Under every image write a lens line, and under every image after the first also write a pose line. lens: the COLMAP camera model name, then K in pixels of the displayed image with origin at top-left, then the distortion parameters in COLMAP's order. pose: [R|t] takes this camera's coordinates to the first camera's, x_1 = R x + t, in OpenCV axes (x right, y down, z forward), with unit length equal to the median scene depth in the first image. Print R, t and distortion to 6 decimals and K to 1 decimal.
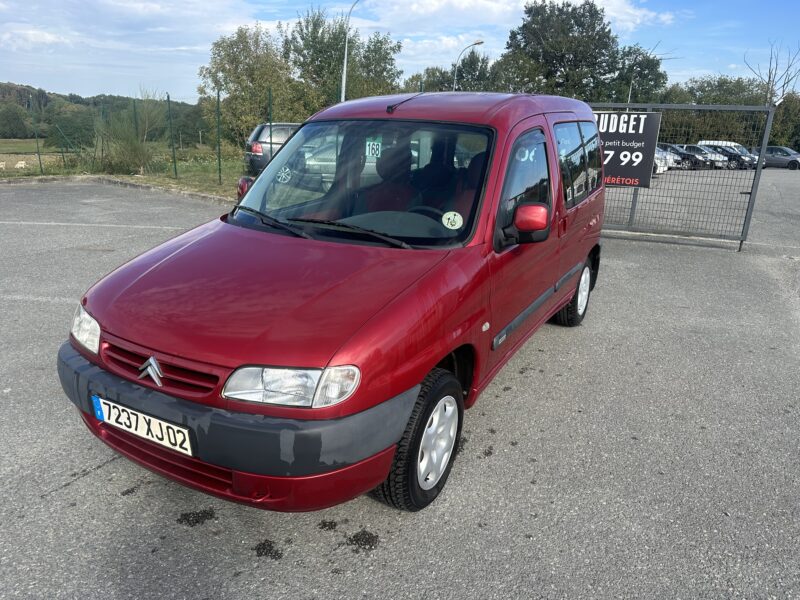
lens RADIAL K [[608.9, 0, 400.0], [0, 608.9, 300.0], [0, 0, 1]] dist [-0.008975, -0.006668]
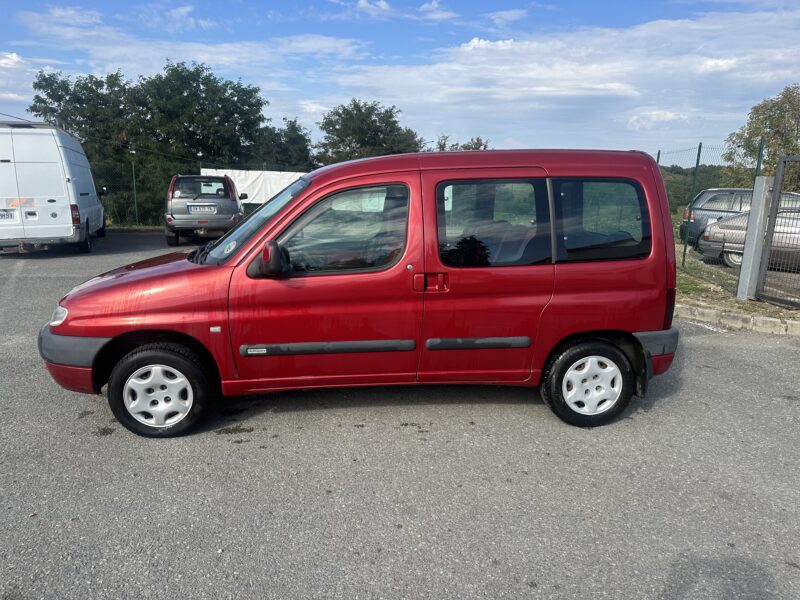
lens RADIAL K [[608.9, 0, 400.0], [0, 608.9, 300.0], [0, 0, 1]] dist [-0.008975, -0.006668]
pose [[0.530904, 0.144469, -0.835027, 0.134645], [-0.236149, 0.971551, 0.017947, -0.012349], [0.813864, 0.187662, 0.549916, 0.056885]]
